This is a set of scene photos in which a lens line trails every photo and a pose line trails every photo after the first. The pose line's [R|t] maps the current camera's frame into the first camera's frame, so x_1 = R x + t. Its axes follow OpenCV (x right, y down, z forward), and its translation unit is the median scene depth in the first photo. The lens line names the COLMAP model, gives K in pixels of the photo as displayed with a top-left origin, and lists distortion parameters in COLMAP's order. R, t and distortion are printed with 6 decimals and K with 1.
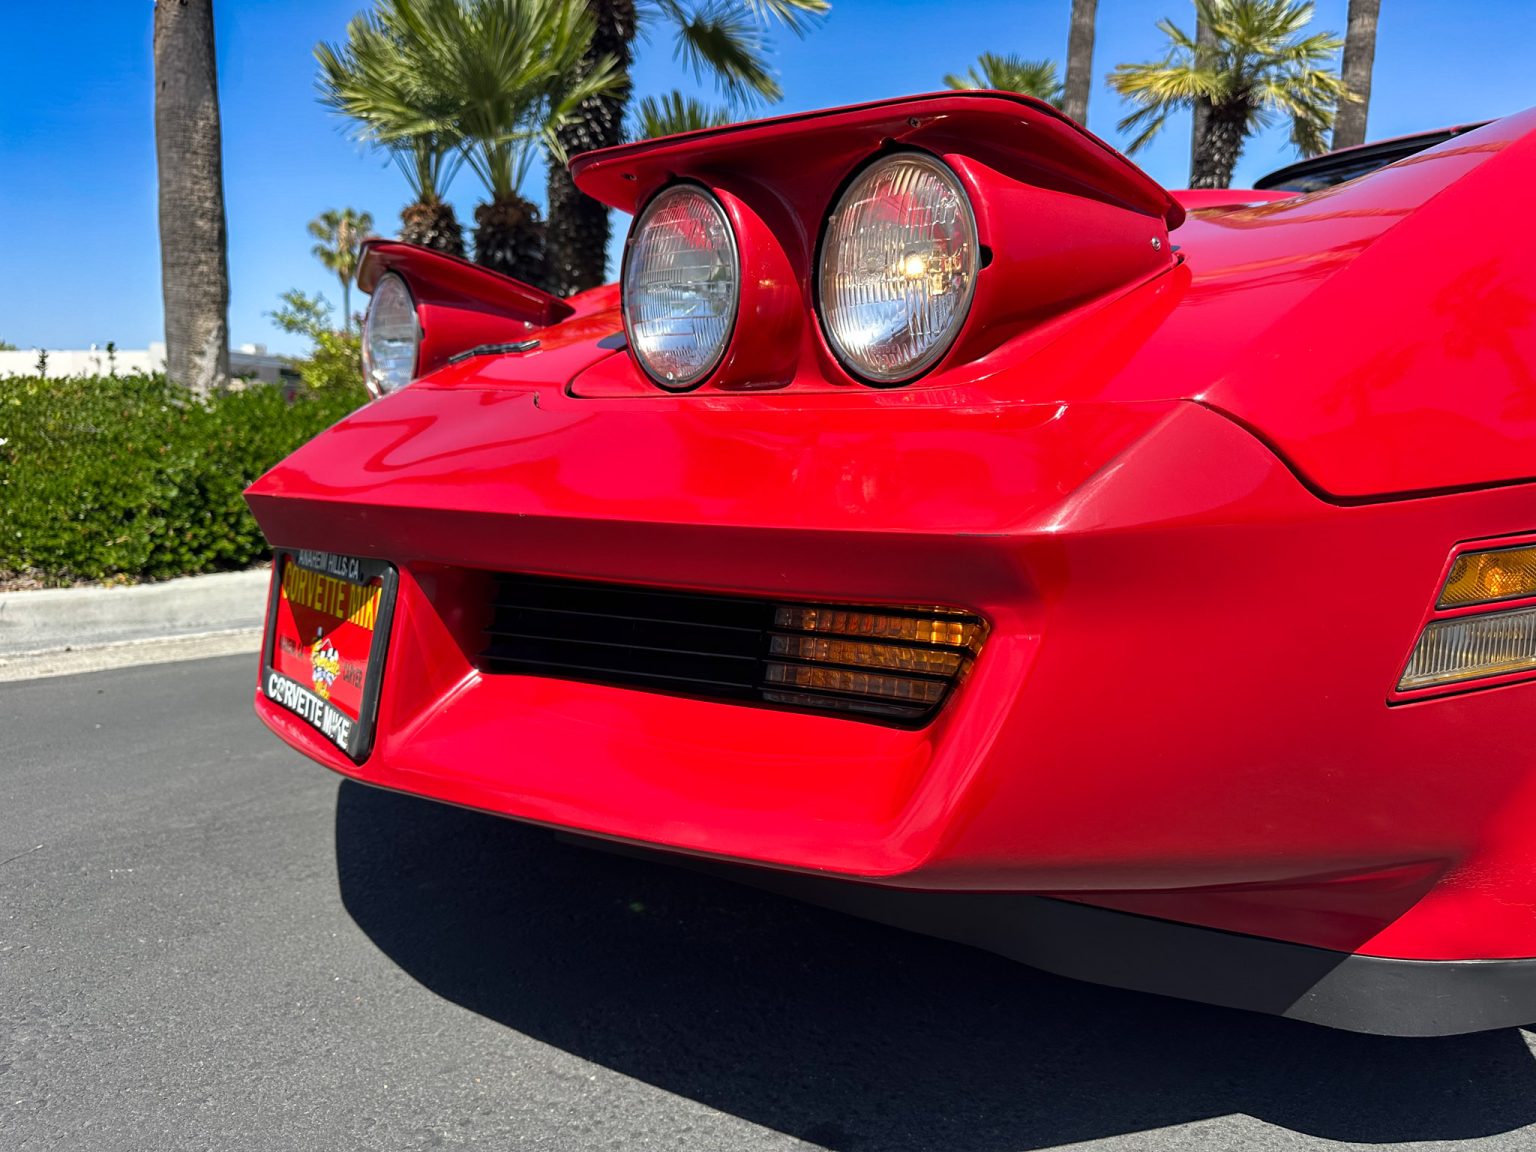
lens RADIAL K [[1103.3, 0, 762.9], [0, 1103.3, 575.4], [0, 0, 1]] dist [0.023515, -0.033345]
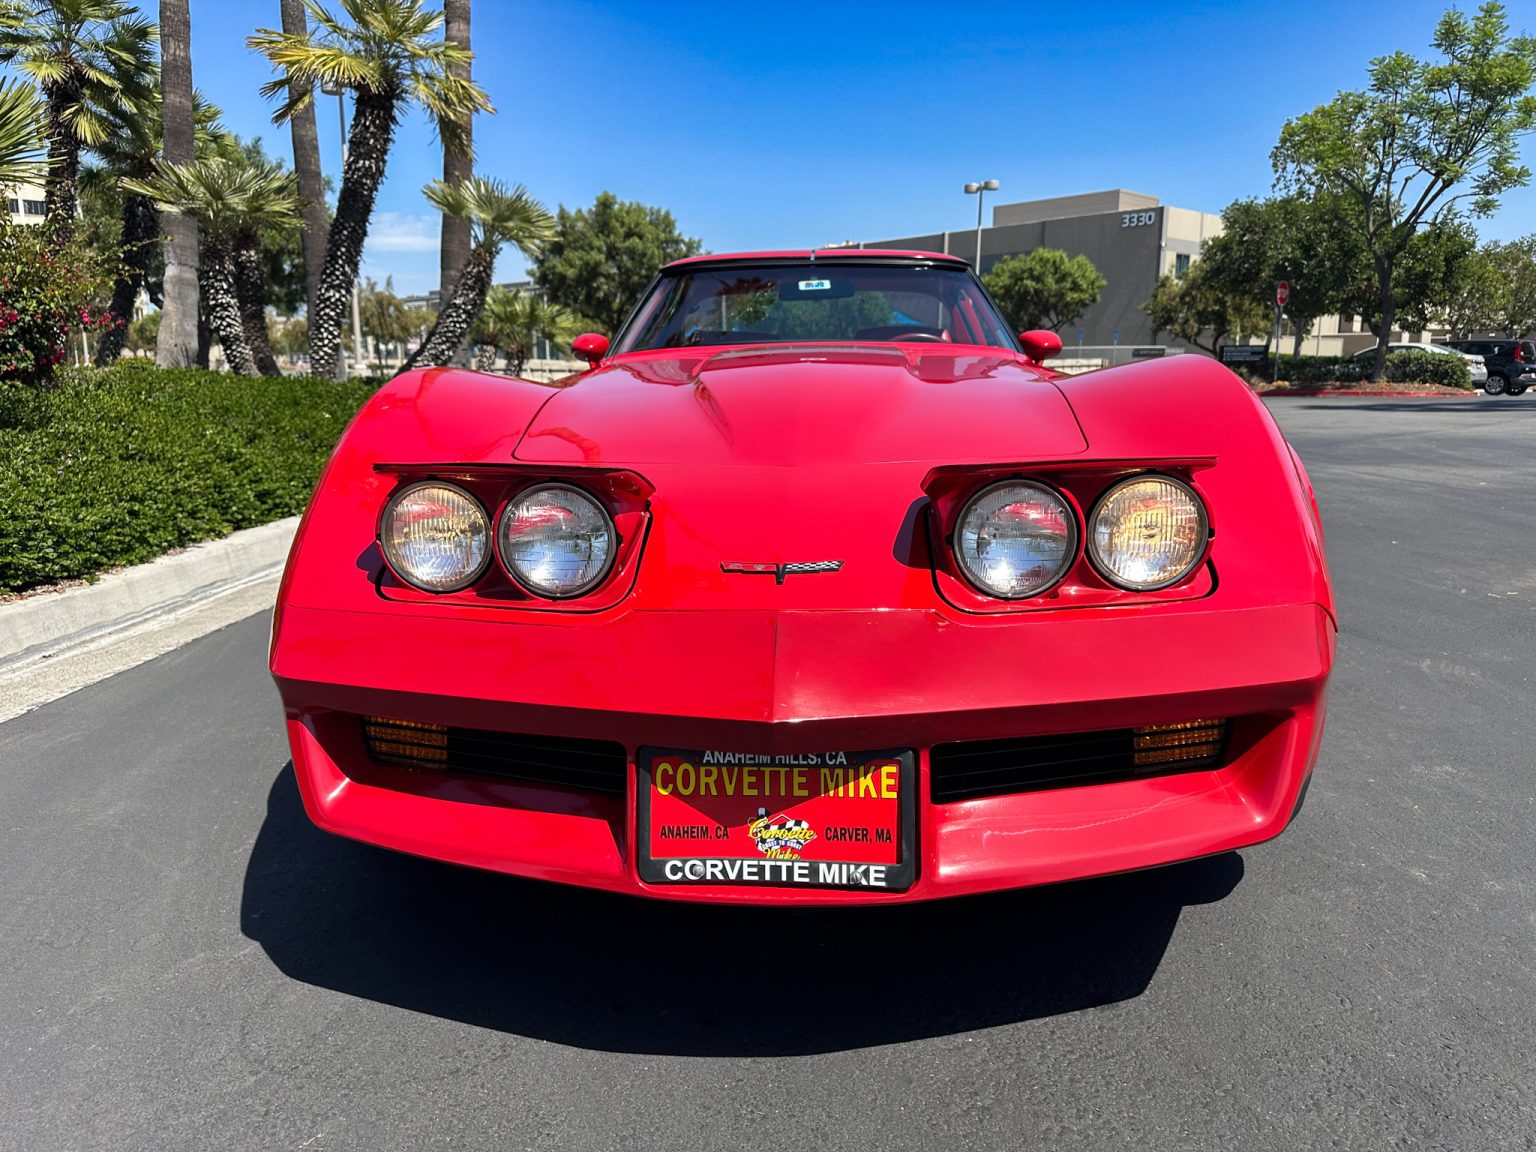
lens RADIAL K [[1103.3, 0, 768.5], [0, 1103.3, 574.4], [0, 0, 1]] dist [0.023515, -0.033345]
pose [[0.677734, -0.143175, 0.721233, -0.222947], [0.101989, 0.989683, 0.100629, -0.061349], [-0.728200, 0.005359, 0.685344, 0.022591]]
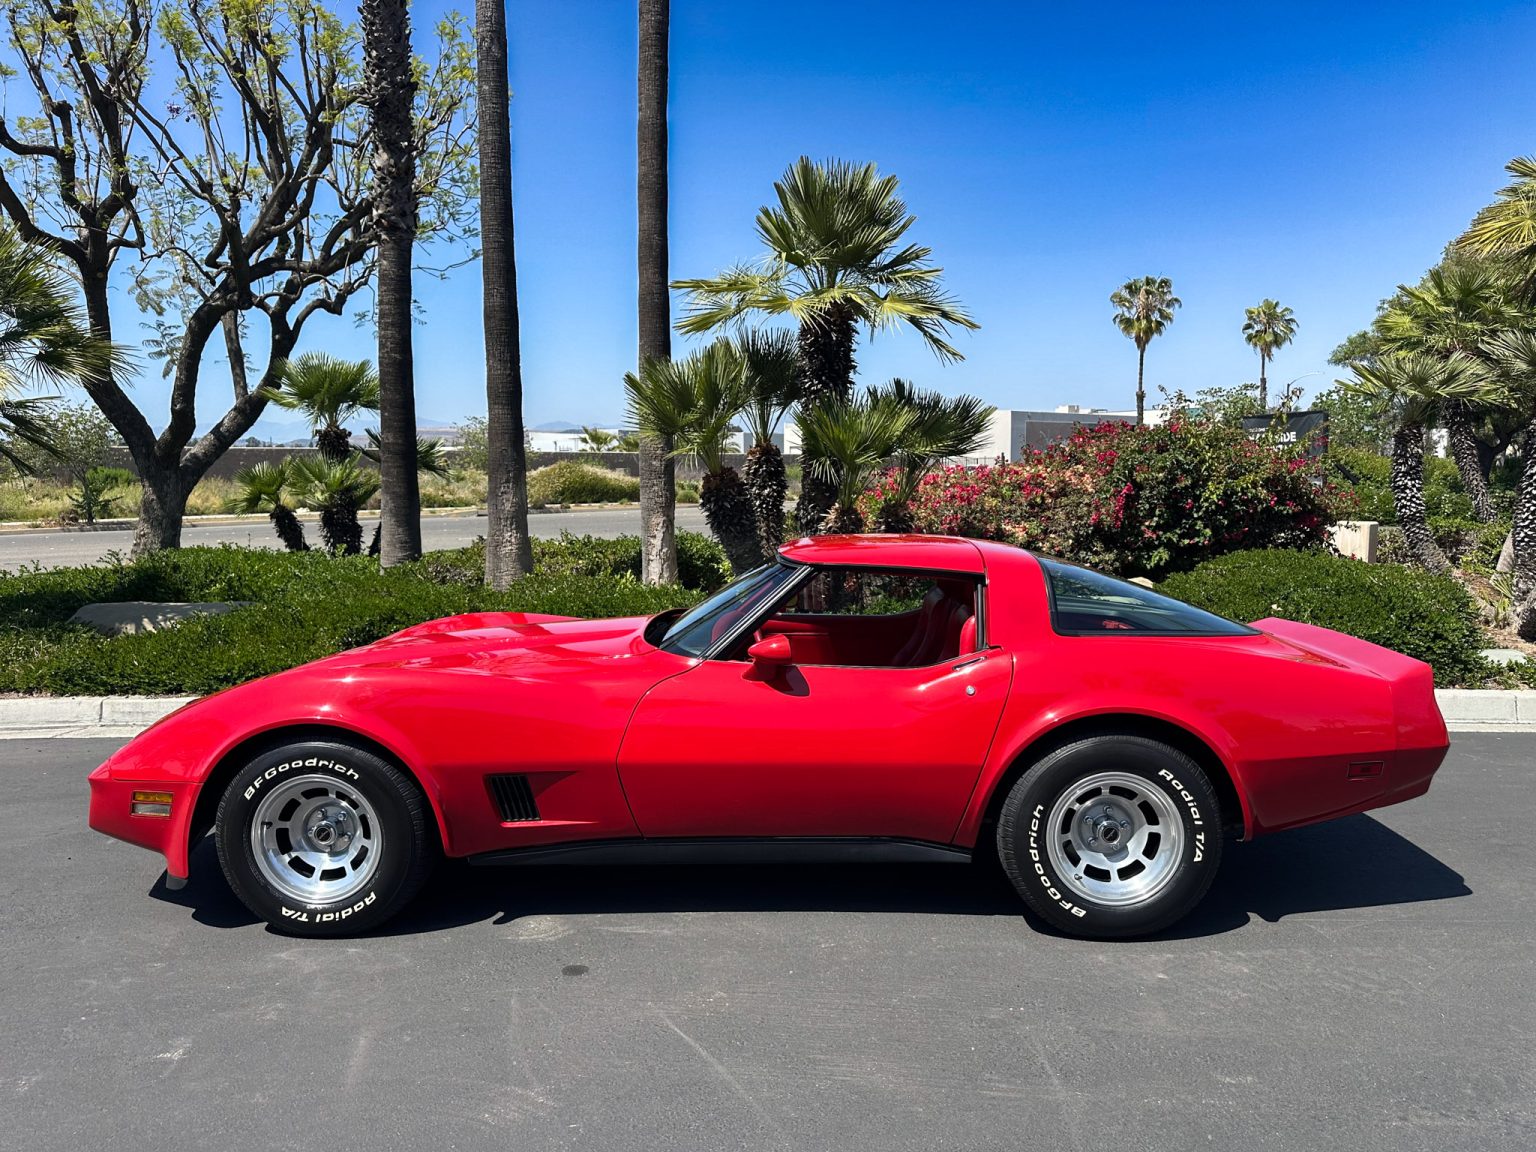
lens RADIAL K [[1103.3, 0, 768.3], [0, 1103.3, 571.7], [0, 0, 1]] dist [0.023515, -0.033345]
pose [[0.748300, 0.044573, -0.661862, 0.769009], [-0.070391, 0.997442, -0.012411, -0.148272], [0.659616, 0.055876, 0.749523, -0.137113]]
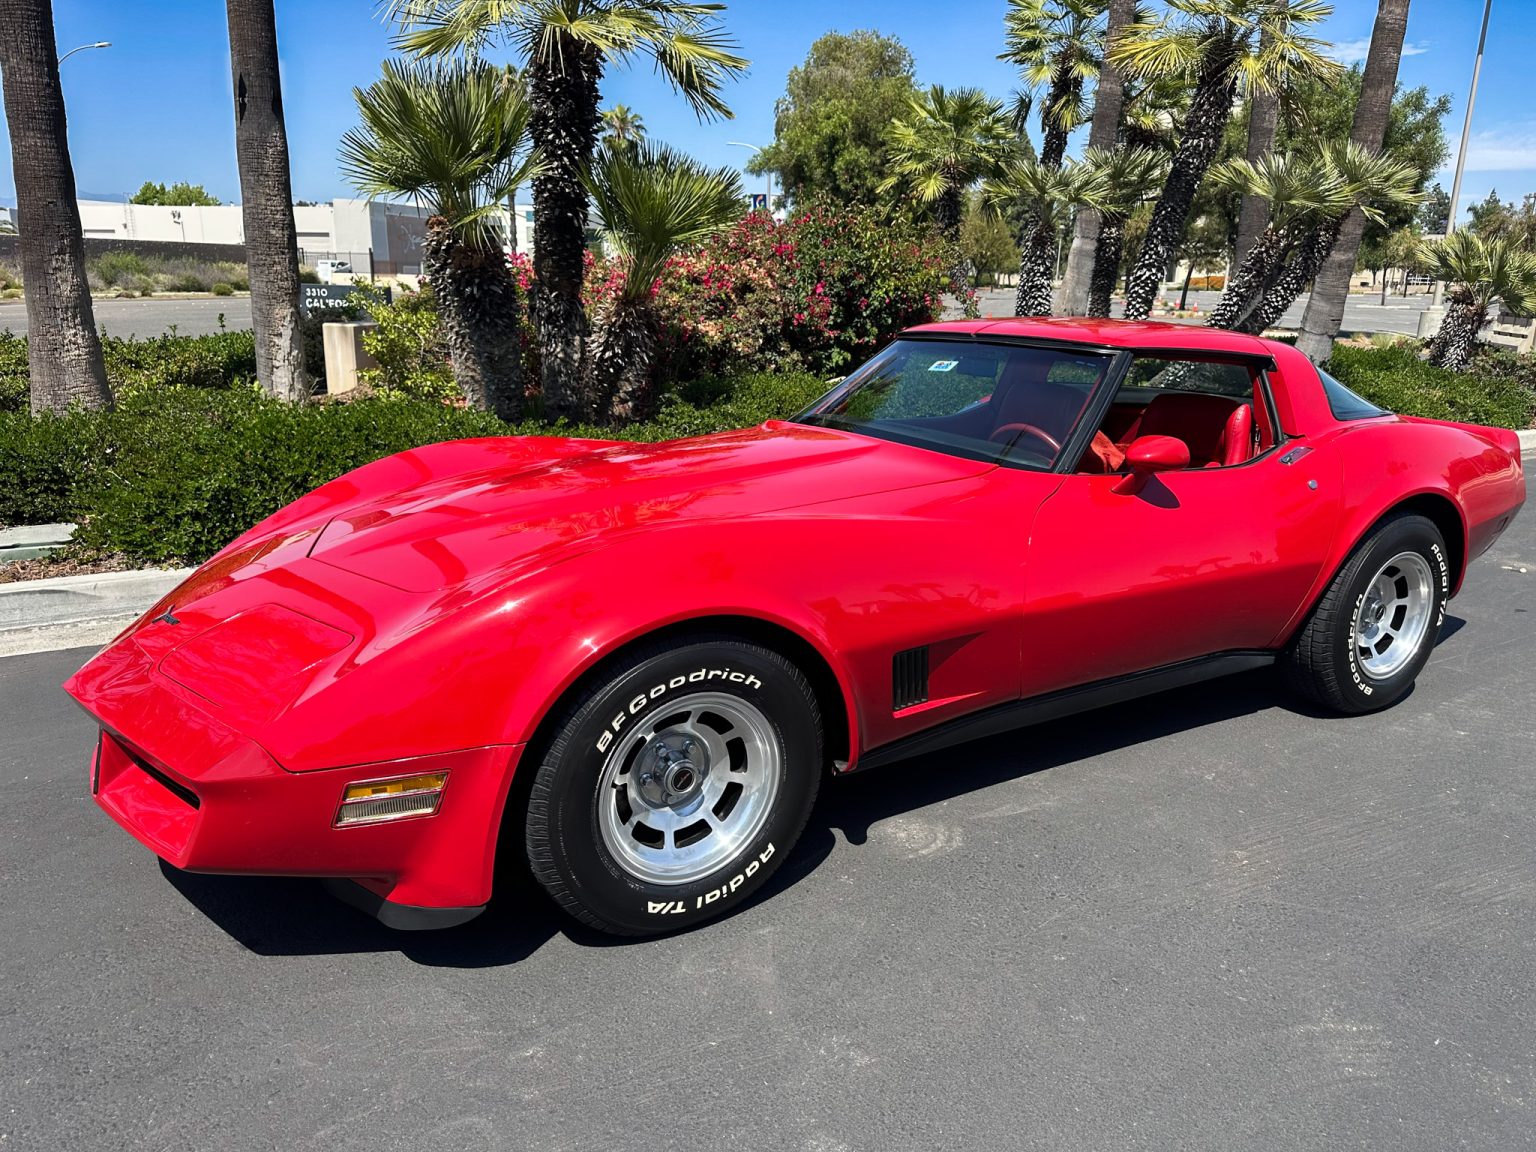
lens RADIAL K [[1103.3, 0, 765.7], [0, 1103.3, 569.9], [0, 0, 1]] dist [0.023515, -0.033345]
pose [[0.988845, 0.045755, -0.141746, 0.252507], [-0.027331, 0.991229, 0.129296, -0.120049], [0.146419, -0.123979, 0.981423, -0.211259]]
